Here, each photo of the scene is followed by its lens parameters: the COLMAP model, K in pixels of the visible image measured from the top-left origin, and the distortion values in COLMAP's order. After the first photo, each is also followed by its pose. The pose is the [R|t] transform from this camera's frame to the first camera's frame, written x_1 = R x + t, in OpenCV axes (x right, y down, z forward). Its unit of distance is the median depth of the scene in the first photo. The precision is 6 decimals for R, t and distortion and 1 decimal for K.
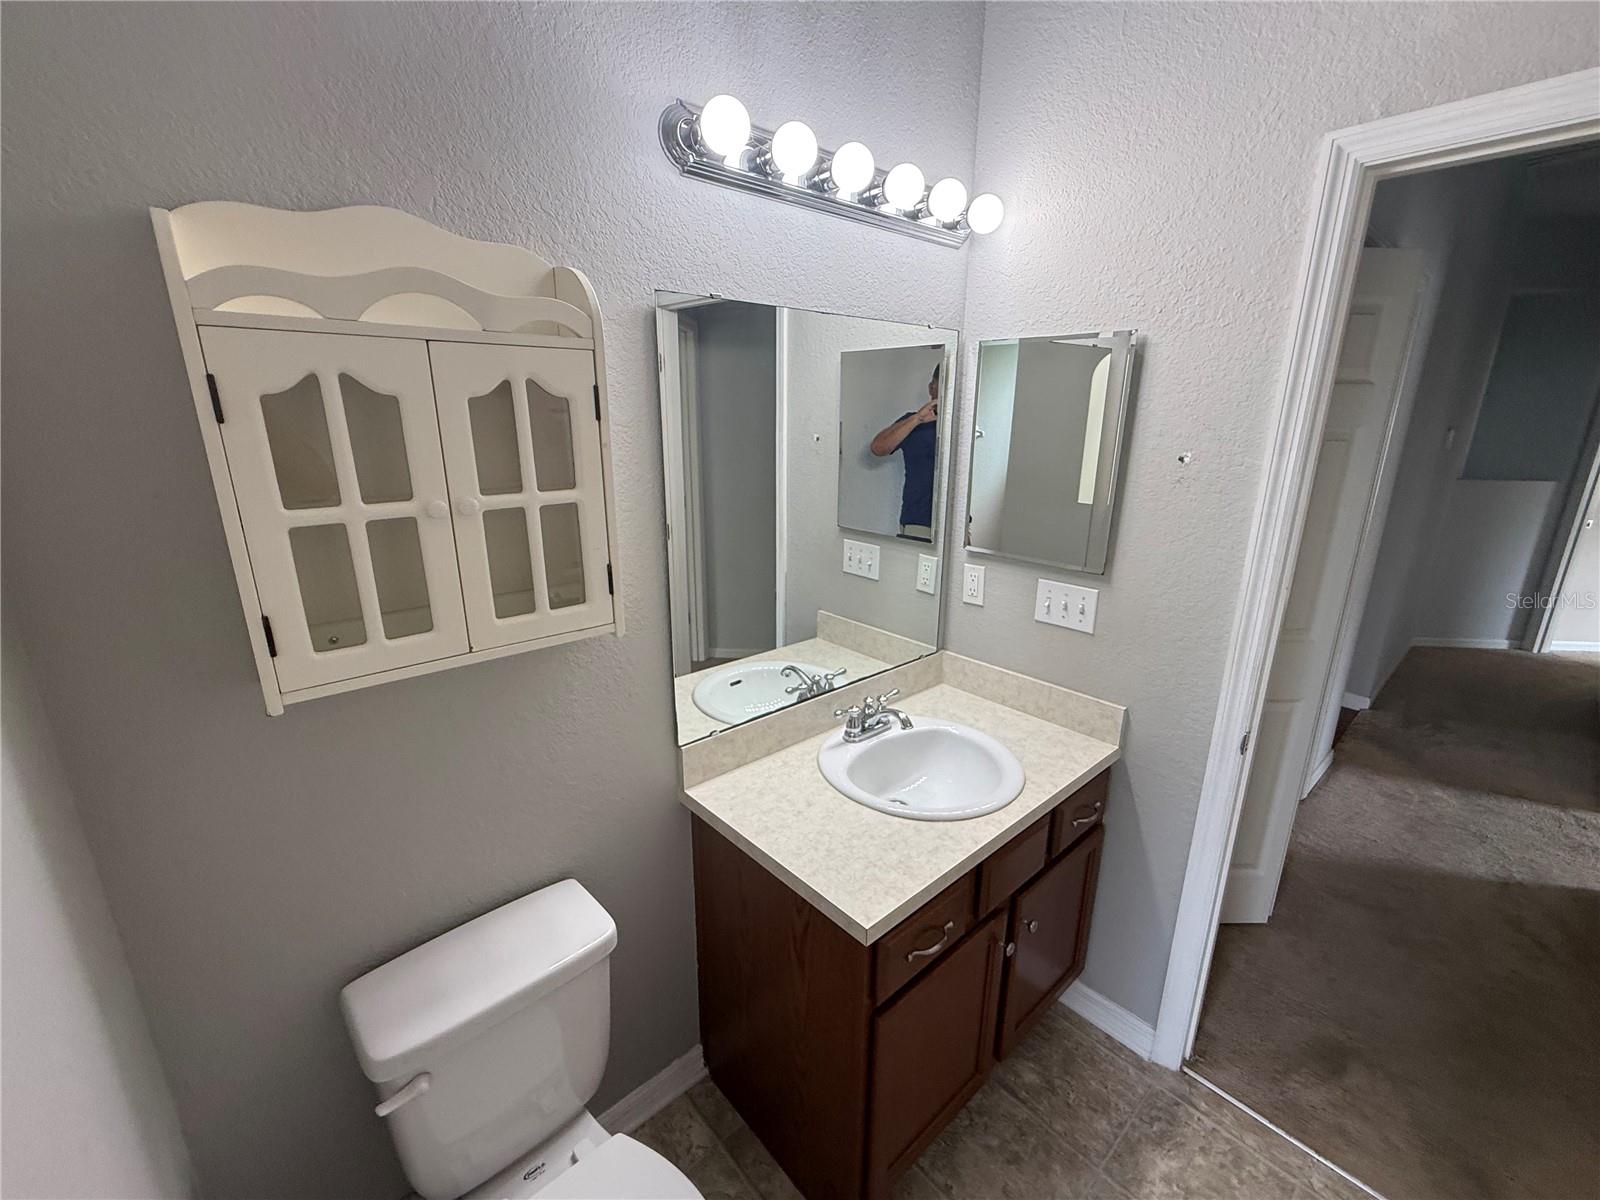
lens RADIAL K [[660.7, 0, 811.9], [0, 660.7, 589.2], [0, 0, 1]] dist [0.001100, -0.000165]
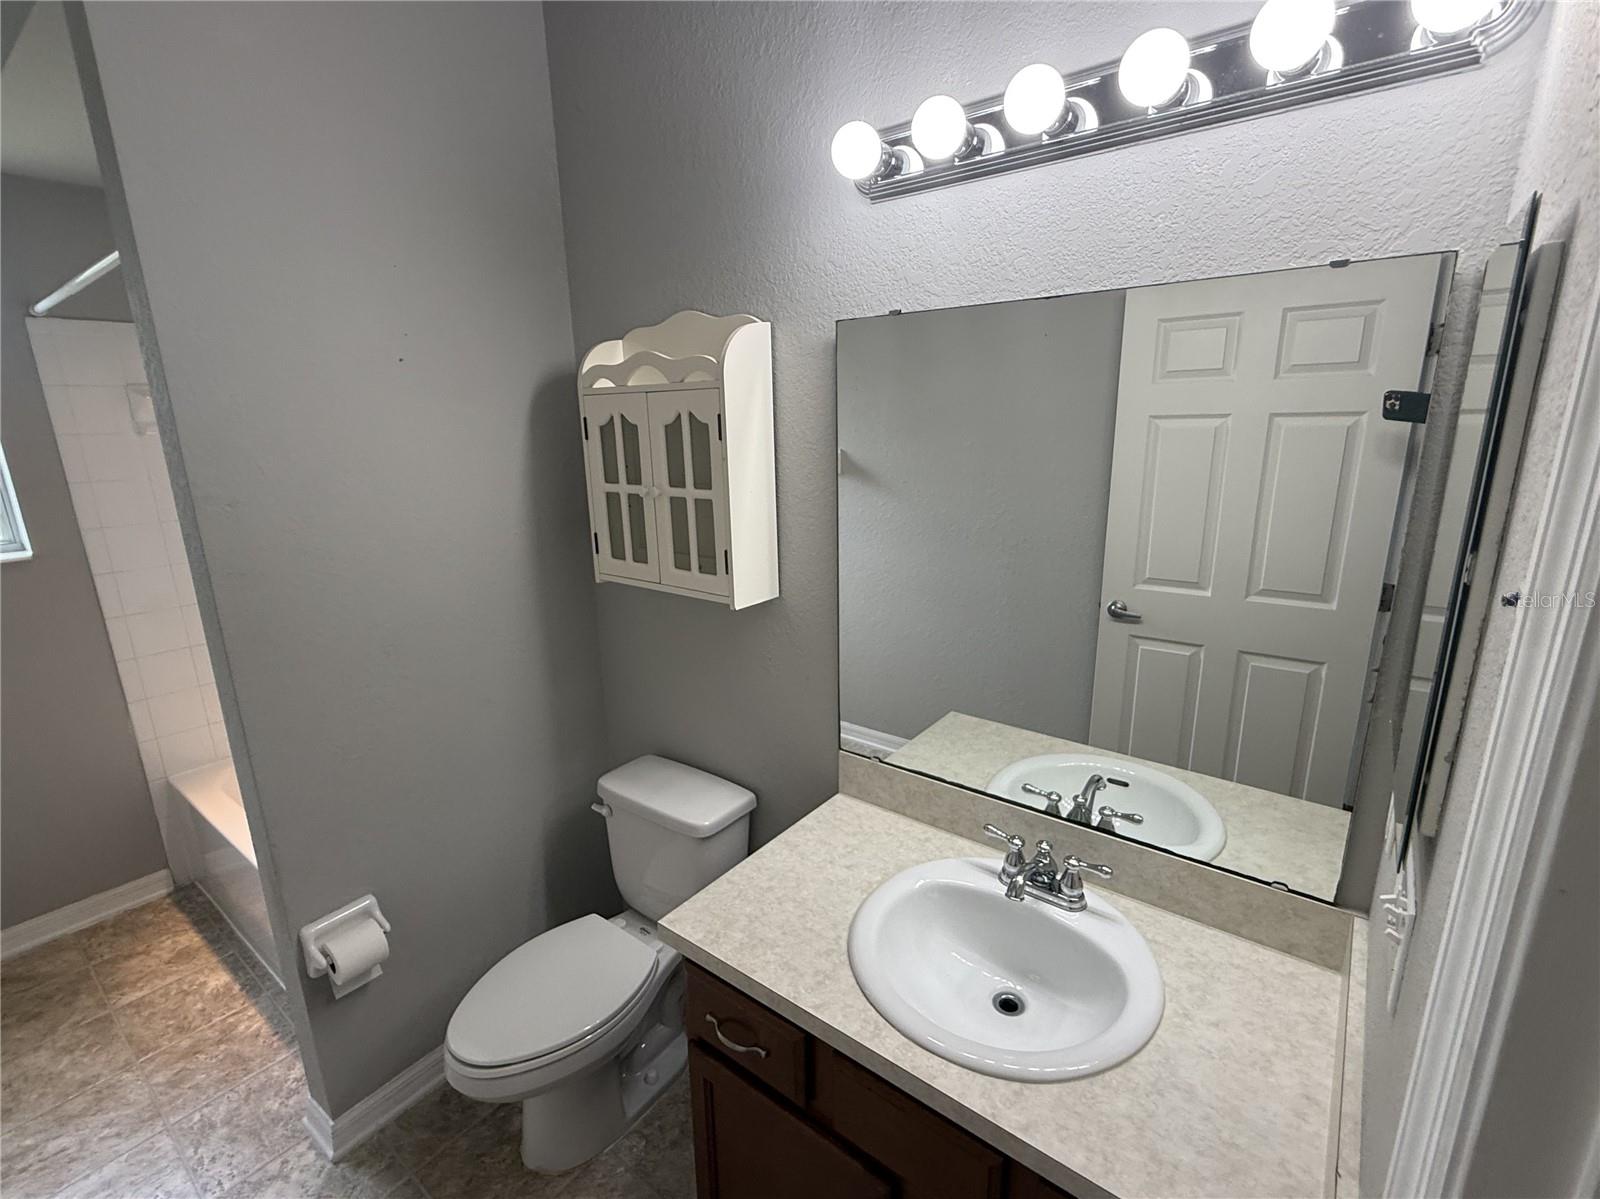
lens RADIAL K [[660.7, 0, 811.9], [0, 660.7, 588.7], [0, 0, 1]] dist [0.001100, -0.000165]
pose [[0.230336, 0.216774, -0.948659, 1.068827], [-0.253230, 0.954638, 0.156656, -0.232423], [0.939585, 0.204145, 0.274781, 0.895360]]
